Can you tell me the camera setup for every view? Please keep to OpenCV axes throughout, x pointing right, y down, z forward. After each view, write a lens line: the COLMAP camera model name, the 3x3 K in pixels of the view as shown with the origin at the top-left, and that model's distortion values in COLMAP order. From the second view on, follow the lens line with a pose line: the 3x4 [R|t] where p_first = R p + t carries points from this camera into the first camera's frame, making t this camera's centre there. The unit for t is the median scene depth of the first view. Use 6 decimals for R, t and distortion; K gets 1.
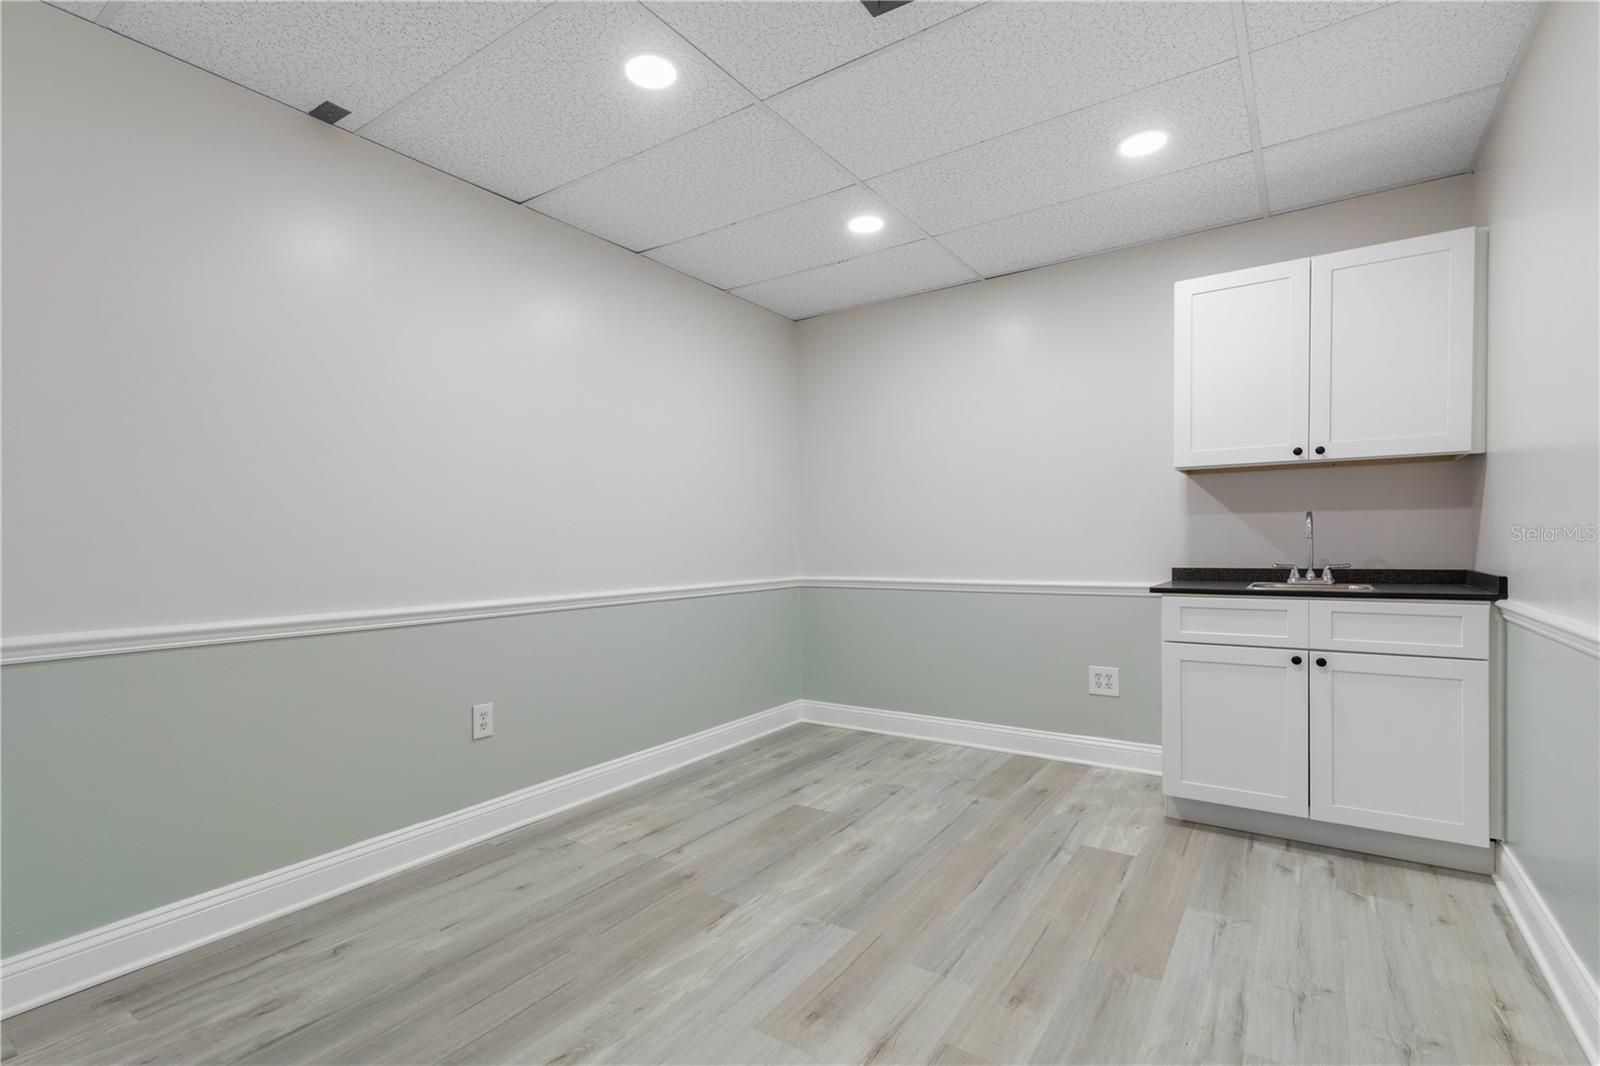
lens RADIAL K [[723.2, 0, 822.6], [0, 723.2, 528.3], [0, 0, 1]] dist [0.005012, -0.000631]
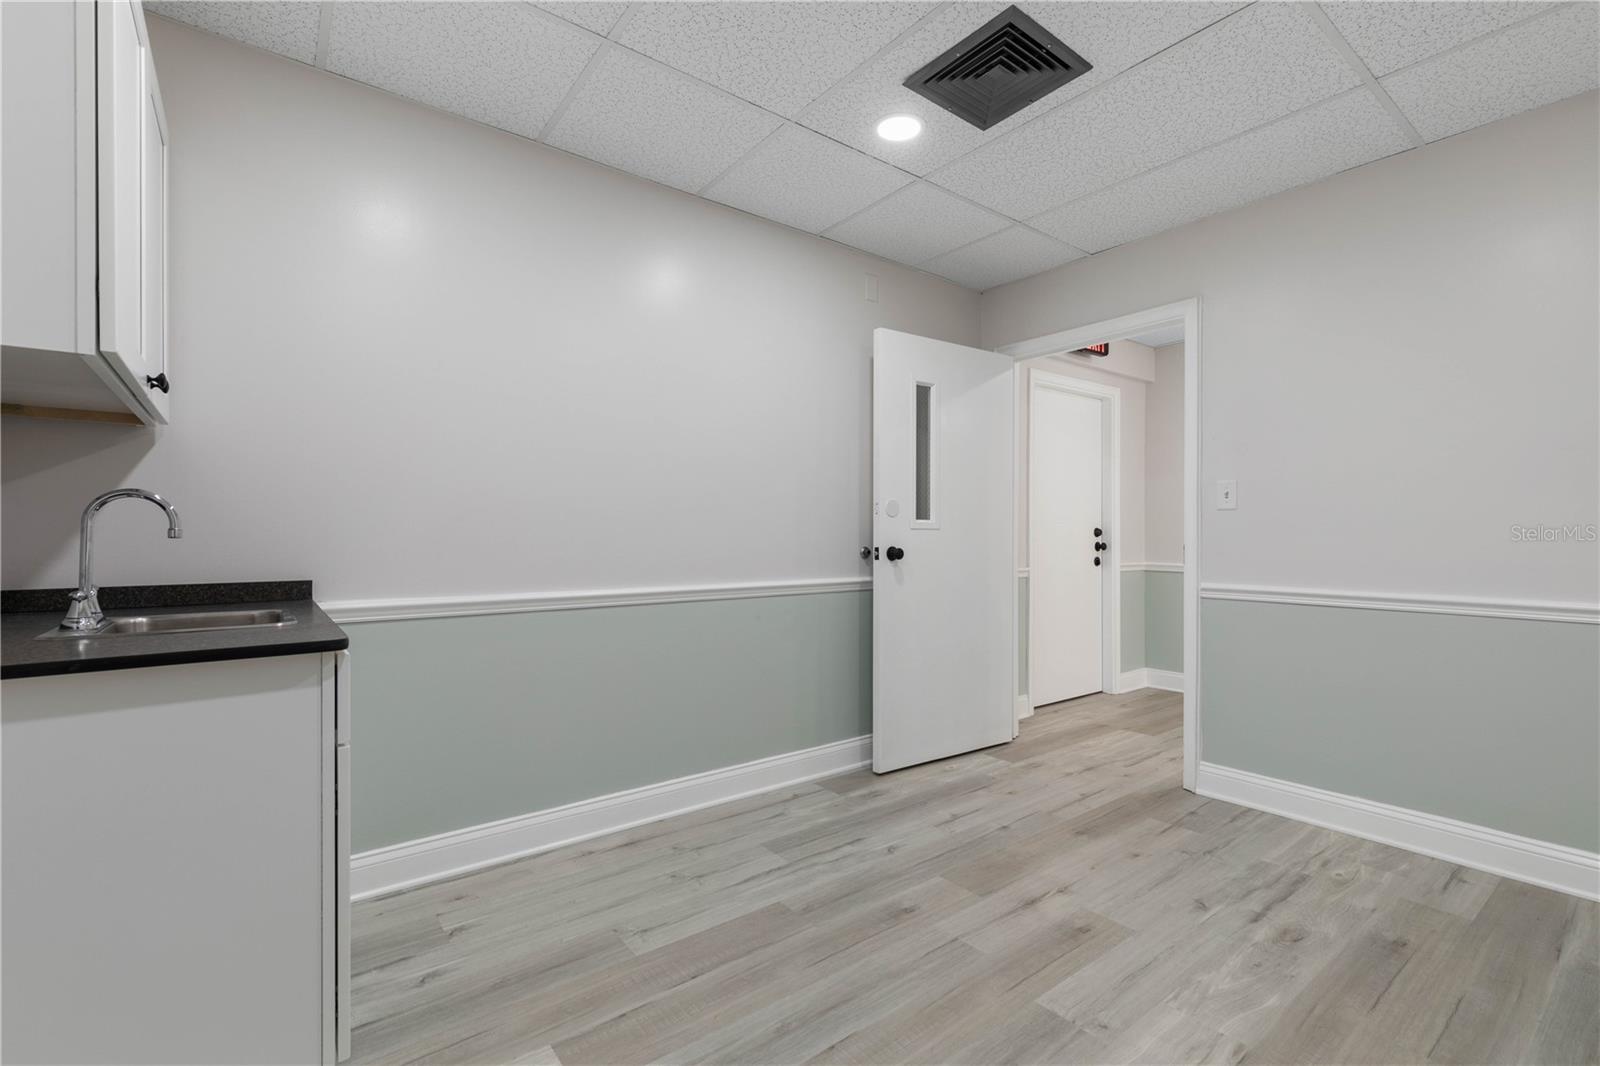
lens RADIAL K [[723.2, 0, 822.6], [0, 723.2, 528.3], [0, 0, 1]] dist [0.005012, -0.000631]
pose [[-0.950393, 0.017375, 0.310565, 0.012965], [0.007494, 0.999428, -0.032983, 0.043700], [-0.310960, -0.029020, -0.949980, 2.054822]]
